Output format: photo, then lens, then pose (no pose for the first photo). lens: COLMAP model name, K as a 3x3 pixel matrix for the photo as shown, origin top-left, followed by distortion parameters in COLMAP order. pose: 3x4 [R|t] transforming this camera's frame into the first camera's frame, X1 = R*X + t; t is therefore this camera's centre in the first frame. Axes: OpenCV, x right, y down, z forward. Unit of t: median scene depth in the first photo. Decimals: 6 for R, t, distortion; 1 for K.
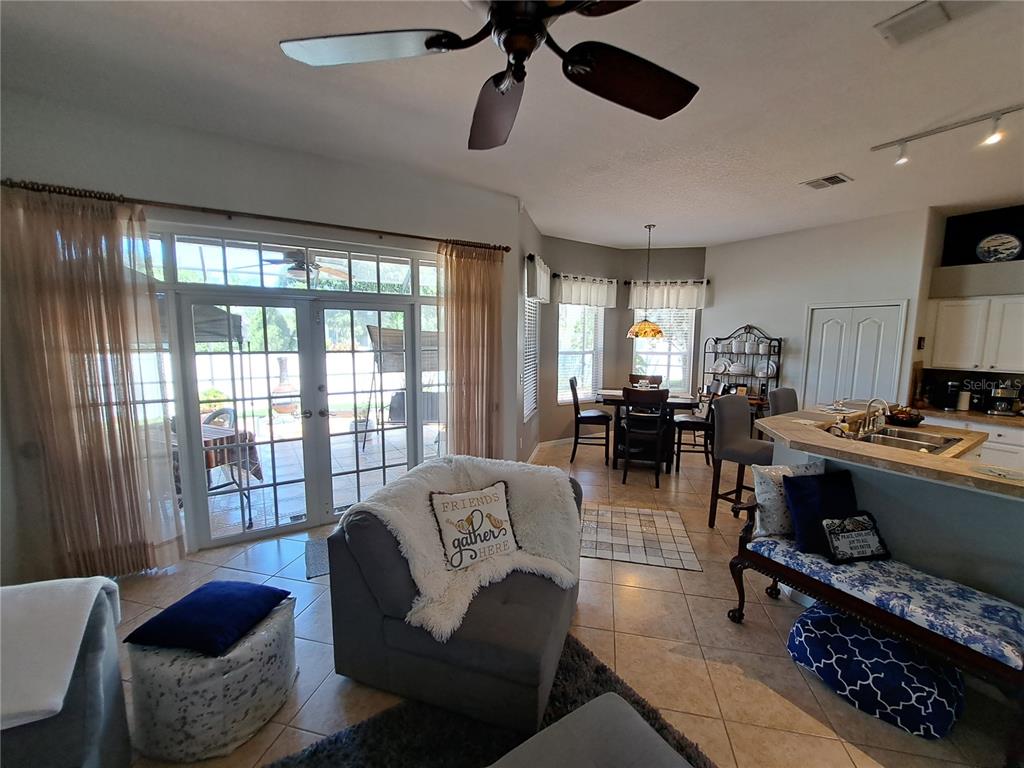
lens RADIAL K [[408.0, 0, 516.9], [0, 408.0, 387.5], [0, 0, 1]] dist [-0.021744, 0.001898]
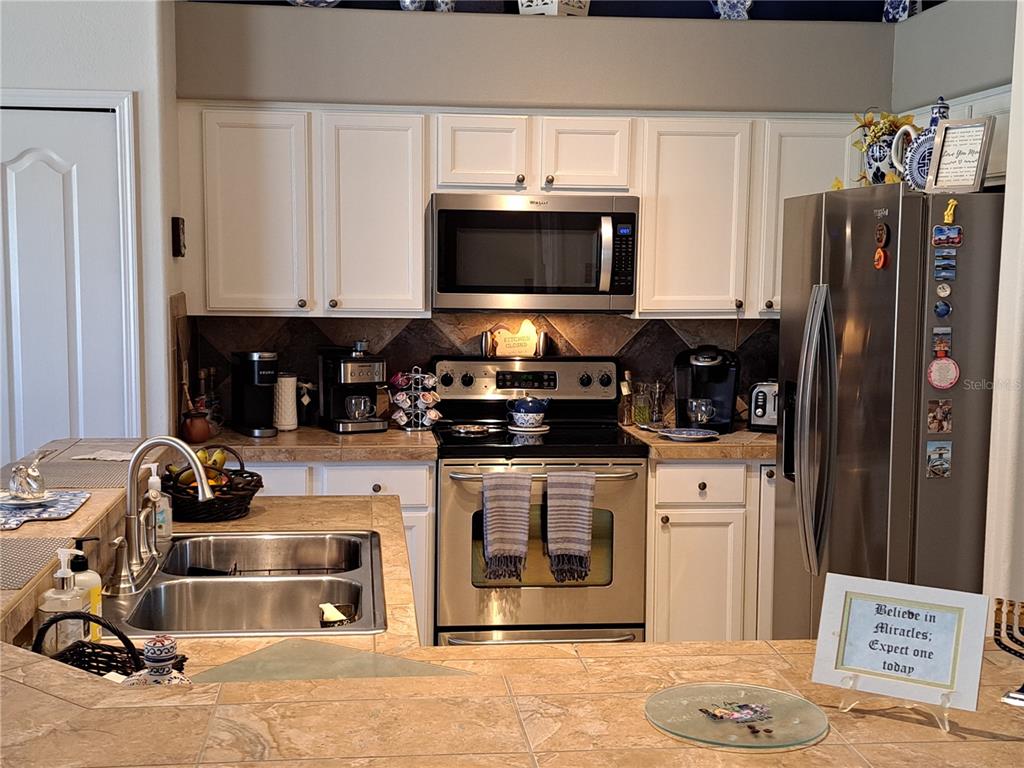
lens RADIAL K [[1292.7, 0, 506.8], [0, 1292.7, 389.9], [0, 0, 1]] dist [0.020131, 0.000000]
pose [[0.444060, -0.095480, 0.890895, 0.224997], [0.107113, 0.992832, 0.053015, -0.019421], [-0.889572, 0.071885, 0.451104, 0.351358]]
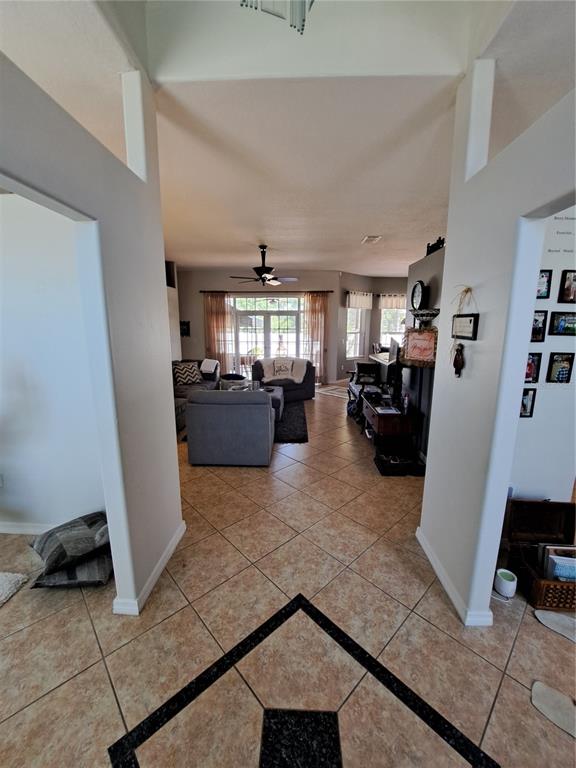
lens RADIAL K [[306.0, 0, 288.7], [0, 306.0, 380.1], [0, 0, 1]] dist [-0.021744, 0.001898]
pose [[0.823588, 0.092395, -0.559613, 0.971169], [-0.065593, 0.995538, 0.067834, 0.132415], [0.563383, -0.019160, 0.825973, -0.881199]]
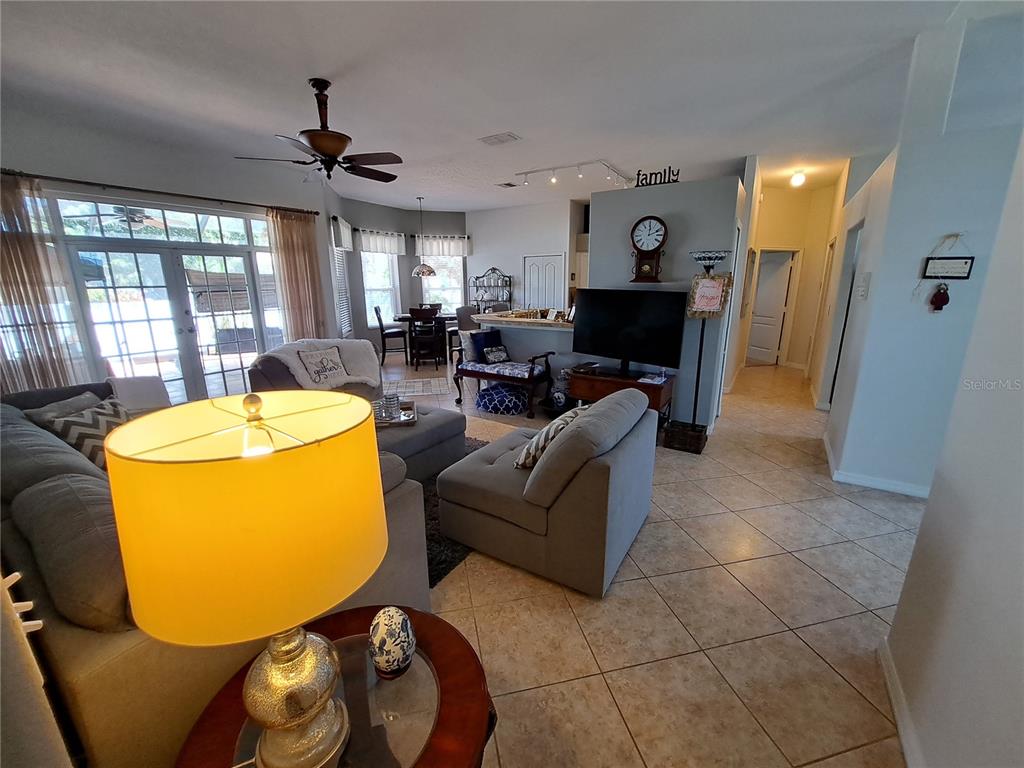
lens RADIAL K [[408.0, 0, 514.3], [0, 408.0, 382.8], [0, 0, 1]] dist [-0.021744, 0.001898]
pose [[0.907596, -0.112707, 0.404434, -0.039746], [0.065609, 0.989533, 0.128528, 0.125266], [-0.414687, -0.090117, 0.905491, -0.687940]]
